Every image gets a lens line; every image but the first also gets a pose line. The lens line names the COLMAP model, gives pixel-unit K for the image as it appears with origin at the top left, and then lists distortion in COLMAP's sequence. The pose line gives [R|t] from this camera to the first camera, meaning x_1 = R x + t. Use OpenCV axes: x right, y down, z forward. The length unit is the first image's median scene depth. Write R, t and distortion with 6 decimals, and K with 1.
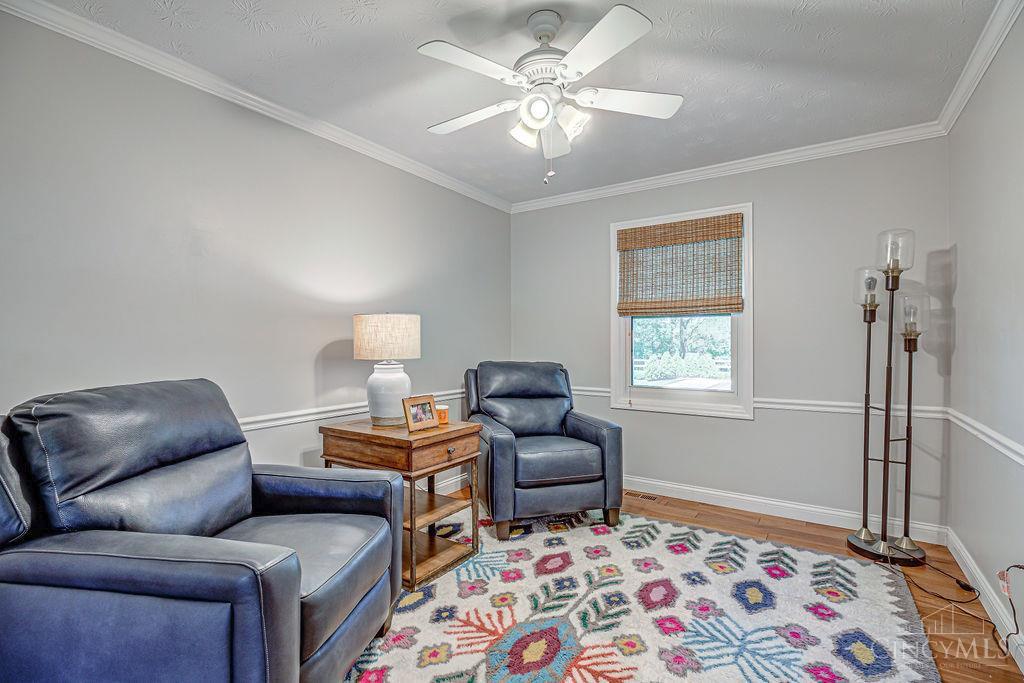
lens RADIAL K [[466.0, 0, 513.0], [0, 466.0, 340.3], [0, 0, 1]] dist [-0.005481, 0.000521]
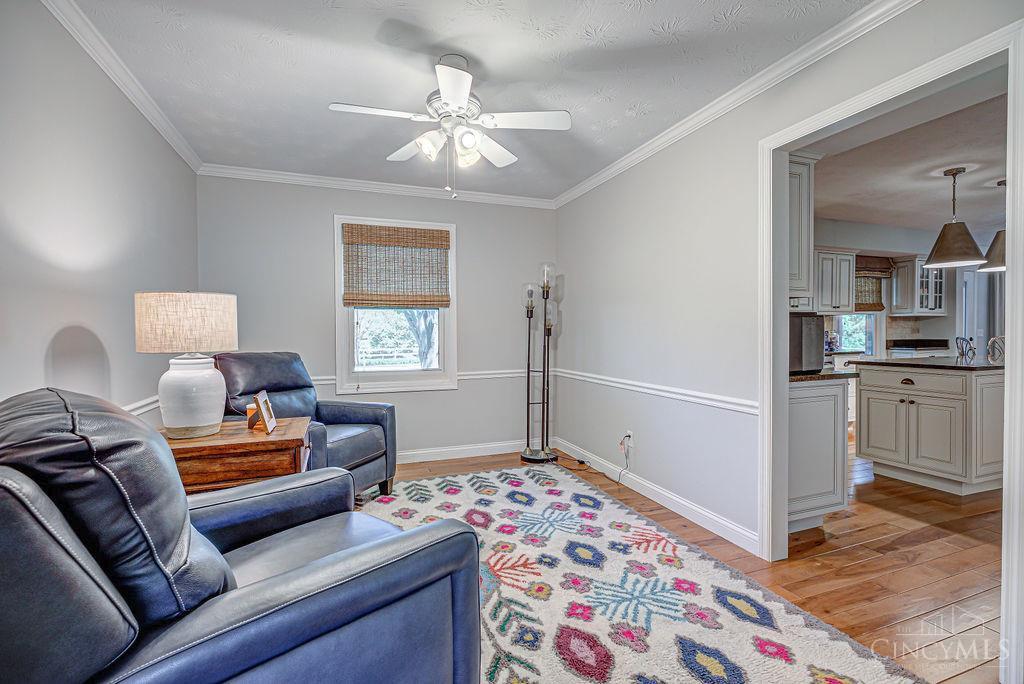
lens RADIAL K [[466.0, 0, 514.5], [0, 466.0, 340.7], [0, 0, 1]] dist [-0.005481, 0.000521]
pose [[0.582721, -0.016292, 0.812509, -0.577386], [0.000001, 0.999799, 0.020047, 0.007257], [-0.812673, -0.011680, 0.582604, 0.117057]]
